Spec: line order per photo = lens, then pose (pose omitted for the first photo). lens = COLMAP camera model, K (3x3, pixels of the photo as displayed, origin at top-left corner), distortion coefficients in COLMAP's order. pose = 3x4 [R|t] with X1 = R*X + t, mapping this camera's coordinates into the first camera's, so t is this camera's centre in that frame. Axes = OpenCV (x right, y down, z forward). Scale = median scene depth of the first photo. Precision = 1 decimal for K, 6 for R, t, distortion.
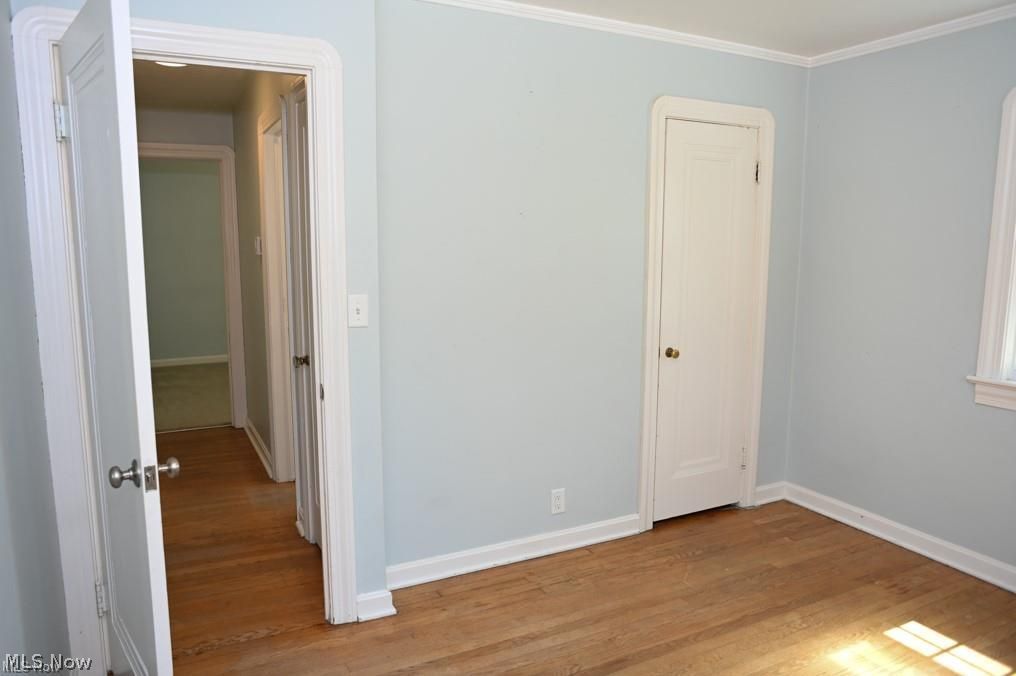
lens RADIAL K [[712.7, 0, 501.3], [0, 712.7, 338.7], [0, 0, 1]] dist [-0.096103, 0.084105]
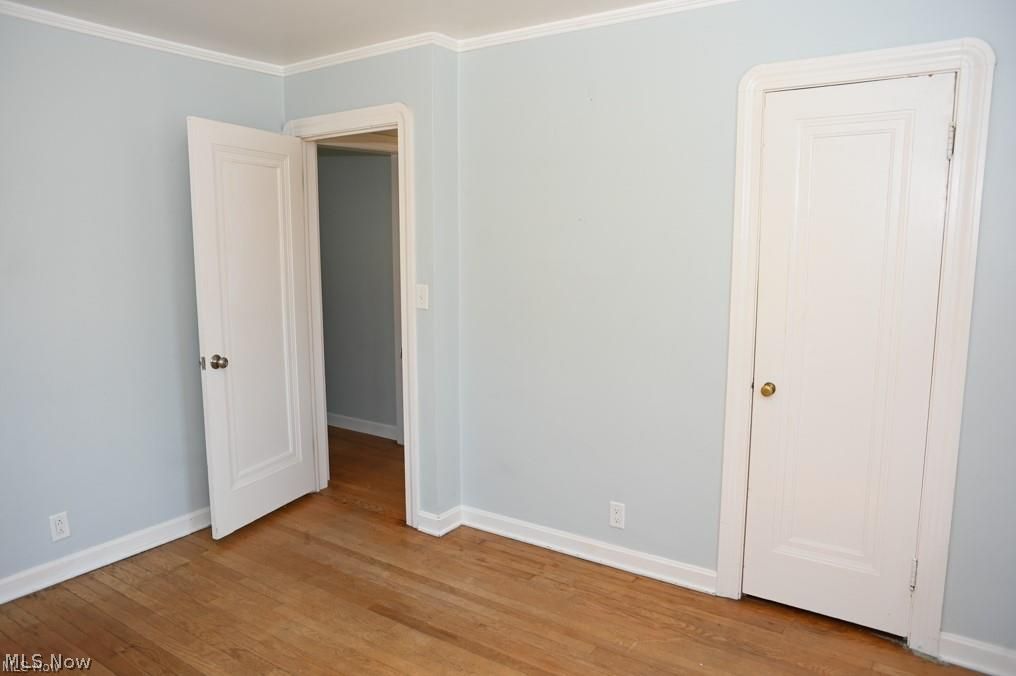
lens RADIAL K [[689.0, 0, 508.0], [0, 689.0, 338.0], [0, 0, 1]] dist [-0.091450, 0.076494]
pose [[0.482540, 0.118133, -0.867871, 0.843005], [-0.122869, 0.990195, 0.066467, -0.057645], [0.867213, 0.074562, 0.492323, 0.418940]]
